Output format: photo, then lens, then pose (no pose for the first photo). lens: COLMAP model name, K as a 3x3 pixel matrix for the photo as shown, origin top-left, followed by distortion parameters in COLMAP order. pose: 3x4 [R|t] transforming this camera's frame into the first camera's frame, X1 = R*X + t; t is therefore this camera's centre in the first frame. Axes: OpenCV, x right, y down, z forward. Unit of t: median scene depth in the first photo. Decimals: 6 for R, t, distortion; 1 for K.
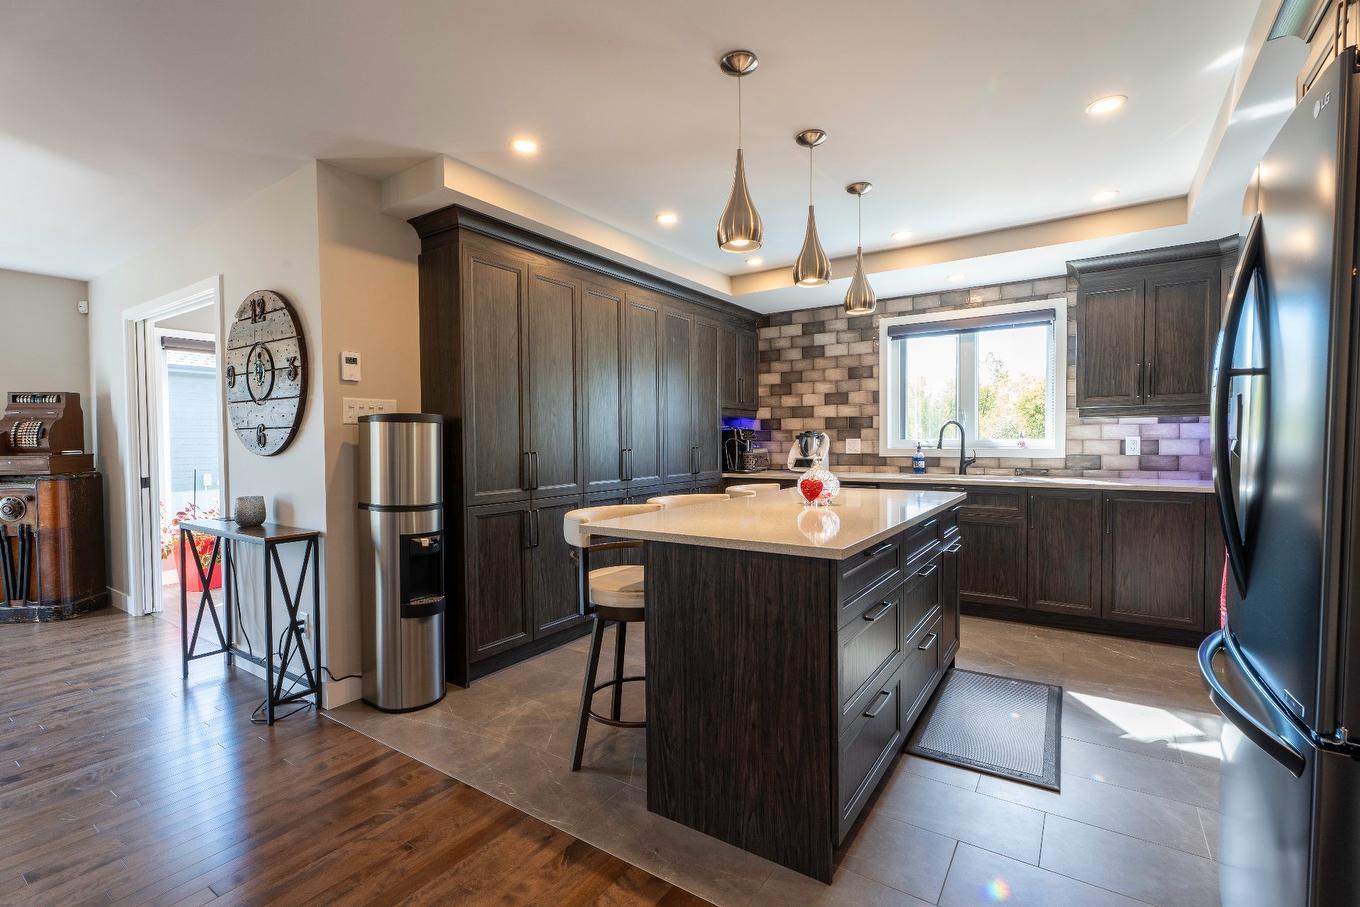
lens RADIAL K [[606.9, 0, 680.0], [0, 606.9, 453.5], [0, 0, 1]] dist [-0.000740, -0.000330]
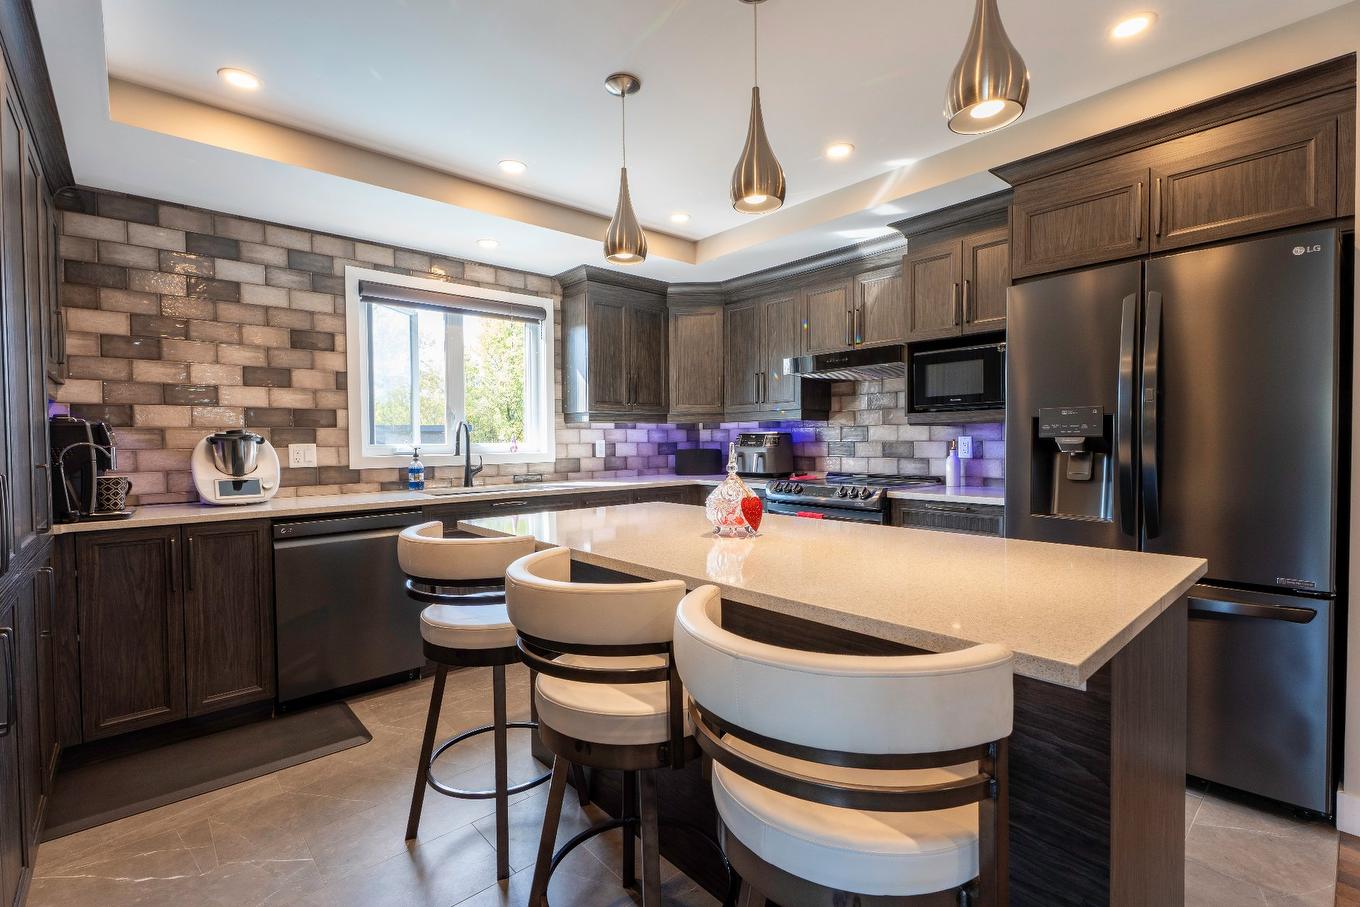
lens RADIAL K [[613.7, 0, 680.0], [0, 613.7, 453.5], [0, 0, 1]] dist [0.005773, 0.000168]
pose [[0.249792, -0.016582, 0.968157, -0.274339], [0.031047, 0.999476, 0.009108, -0.009077], [-0.967802, 0.027783, 0.250176, 0.539184]]
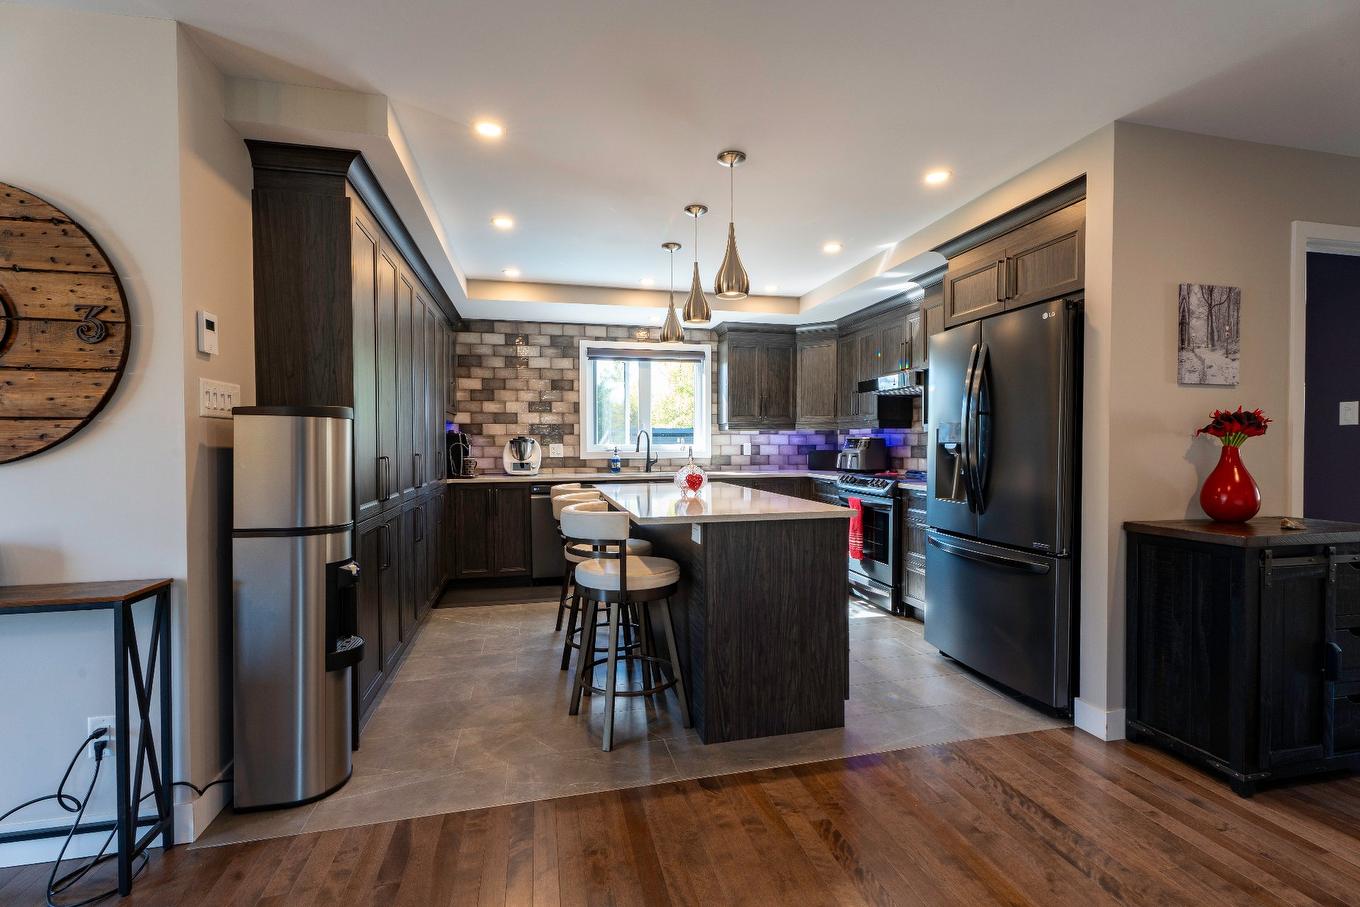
lens RADIAL K [[606.9, 0, 680.0], [0, 606.9, 453.5], [0, 0, 1]] dist [-0.000740, -0.000330]
pose [[0.678095, -0.007315, 0.734938, -0.444580], [0.015741, 0.999866, -0.004572, 0.002419], [-0.734806, 0.014669, 0.678119, 0.089402]]
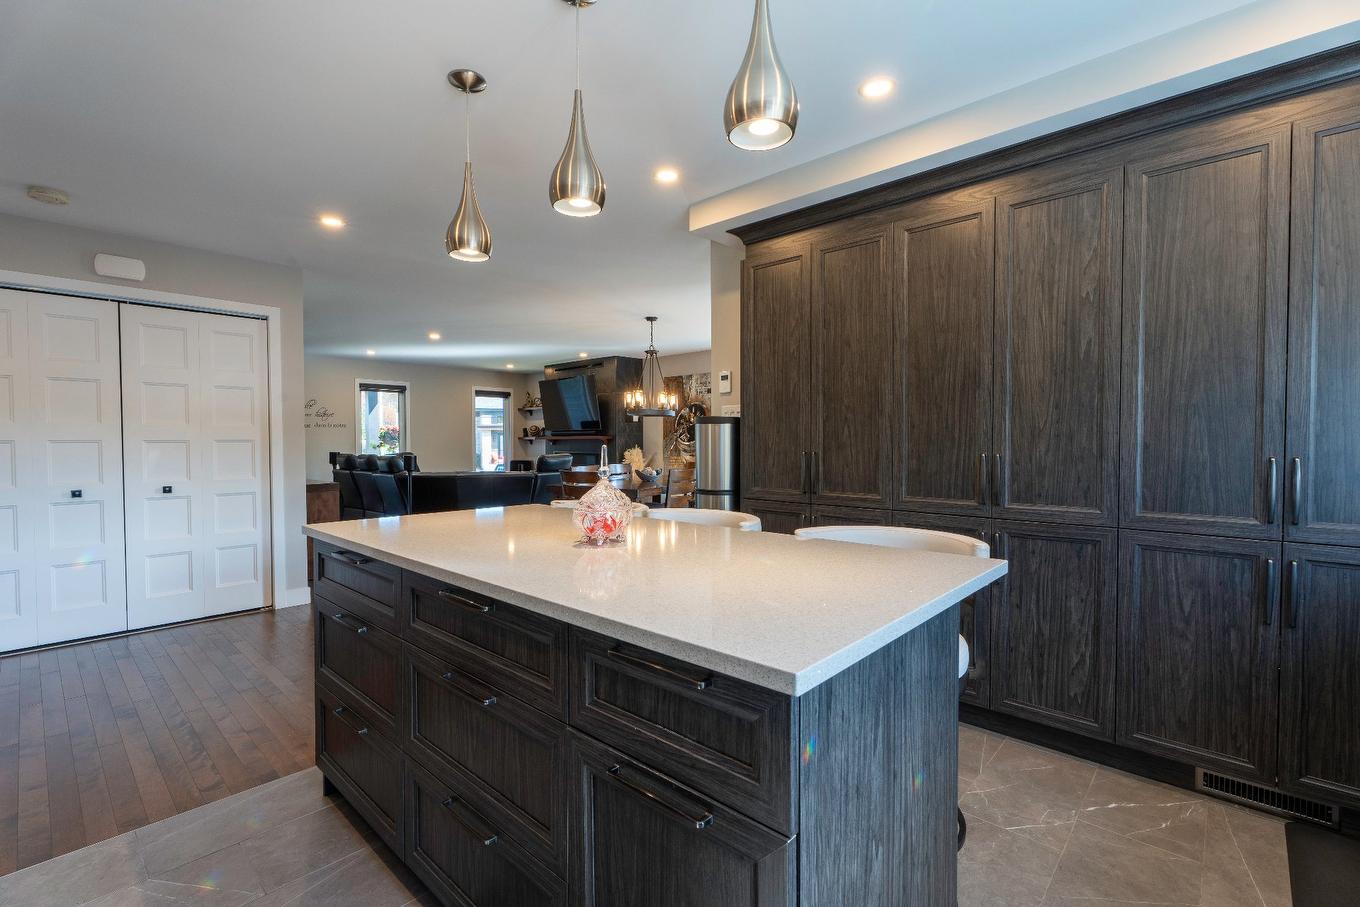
lens RADIAL K [[606.9, 0, 680.0], [0, 606.9, 453.5], [0, 0, 1]] dist [-0.000740, -0.000330]
pose [[-0.152152, 0.030602, -0.987883, 0.510541], [-0.022763, 0.999147, 0.034457, -0.019597], [0.988095, 0.027730, -0.151326, 0.713643]]
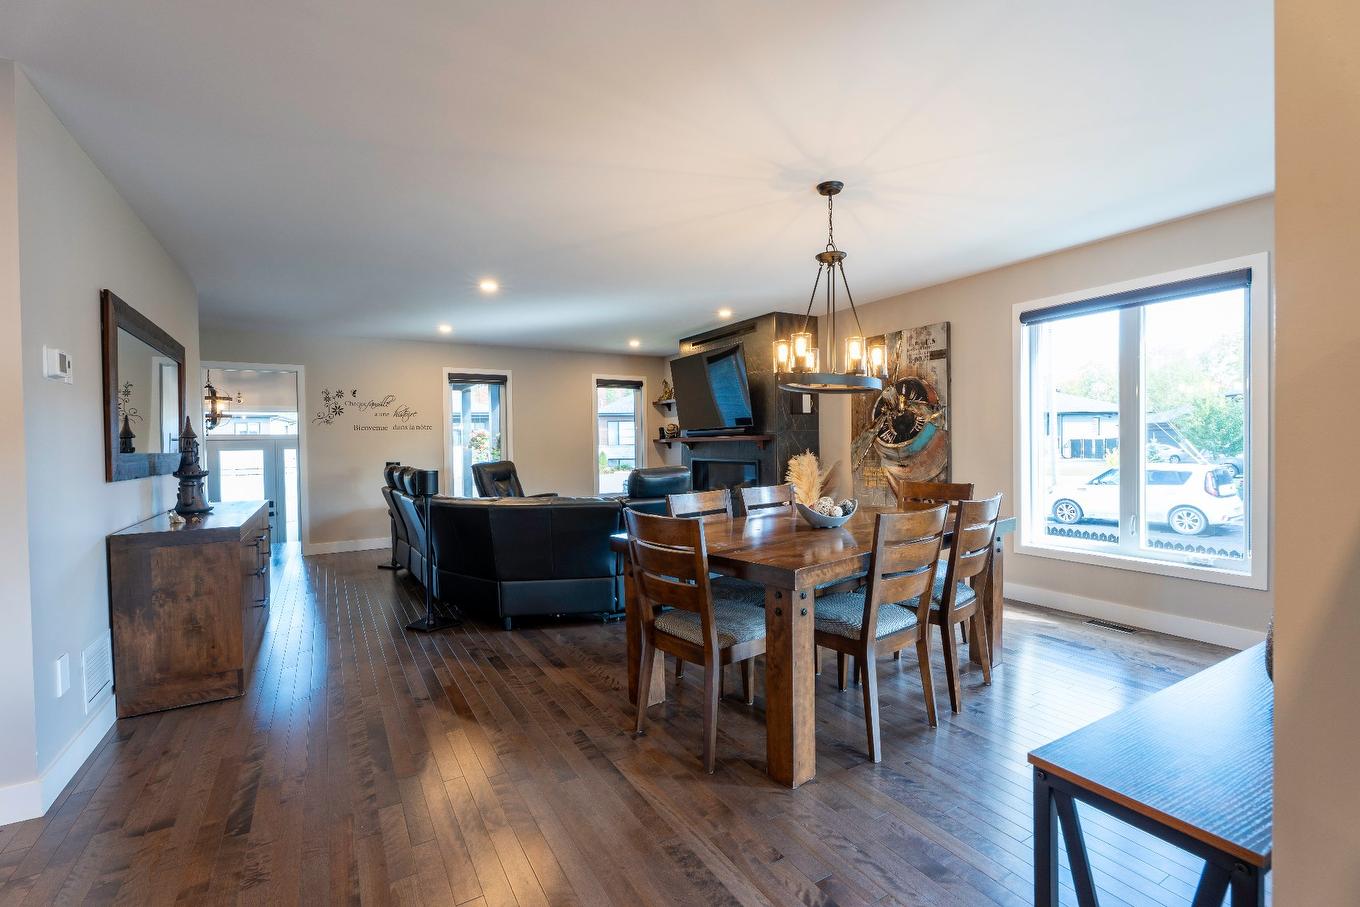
lens RADIAL K [[606.9, 0, 680.0], [0, 606.9, 453.5], [0, 0, 1]] dist [-0.000740, -0.000330]
pose [[-0.430993, 0.028668, -0.901900, -0.209044], [-0.006835, 0.999363, 0.035033, -0.008760], [0.902329, 0.021264, -0.430522, 0.569228]]
